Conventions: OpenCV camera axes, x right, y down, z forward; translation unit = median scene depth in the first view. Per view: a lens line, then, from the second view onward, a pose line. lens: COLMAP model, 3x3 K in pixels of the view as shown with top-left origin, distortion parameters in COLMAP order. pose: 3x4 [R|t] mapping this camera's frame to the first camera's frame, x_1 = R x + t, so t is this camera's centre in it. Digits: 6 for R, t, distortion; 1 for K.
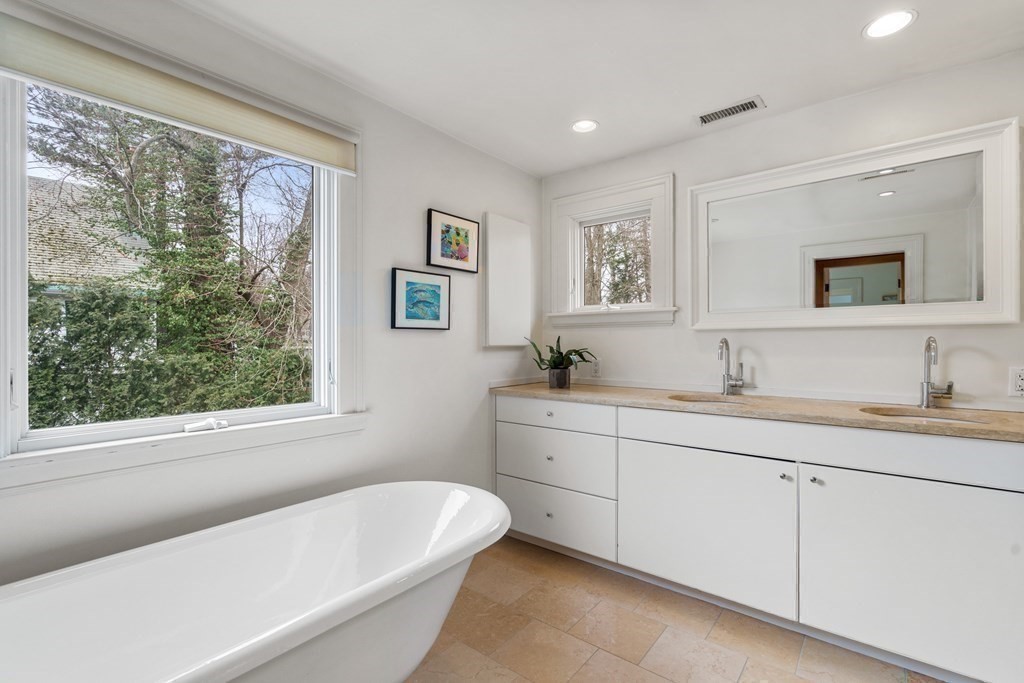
lens RADIAL K [[468.7, 0, 513.9], [0, 468.7, 342.0], [0, 0, 1]] dist [-0.002674, 0.002097]
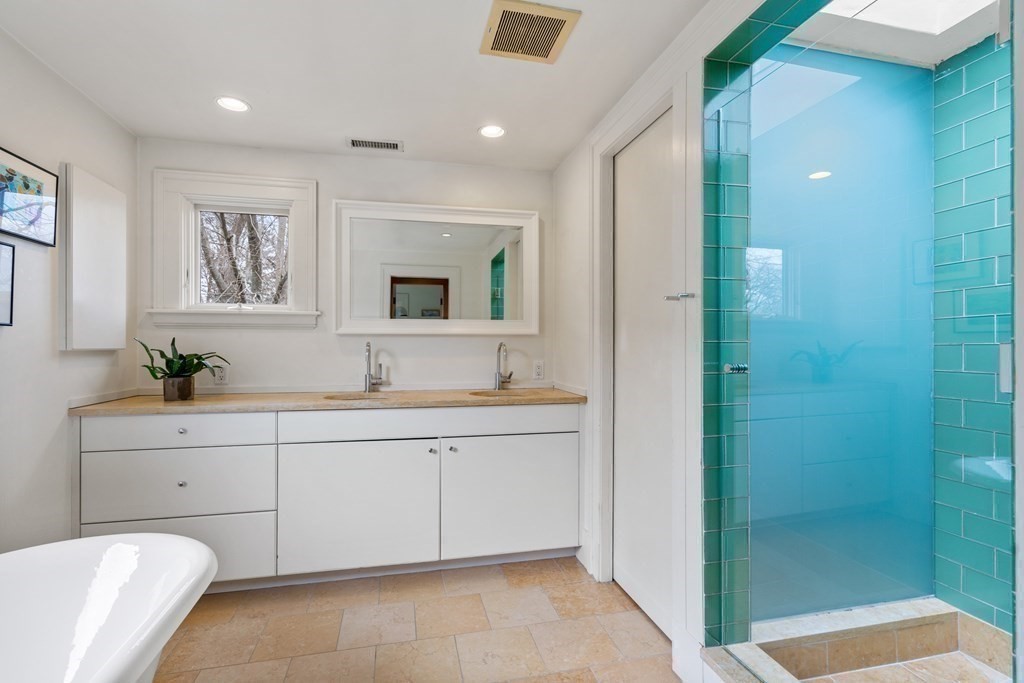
lens RADIAL K [[468.7, 0, 522.6], [0, 468.7, 343.4], [0, 0, 1]] dist [-0.002674, 0.002097]
pose [[0.616396, 0.006797, 0.787407, -0.206486], [-0.003039, 0.999976, -0.006253, 0.000778], [-0.787431, 0.001461, 0.616402, 0.010204]]
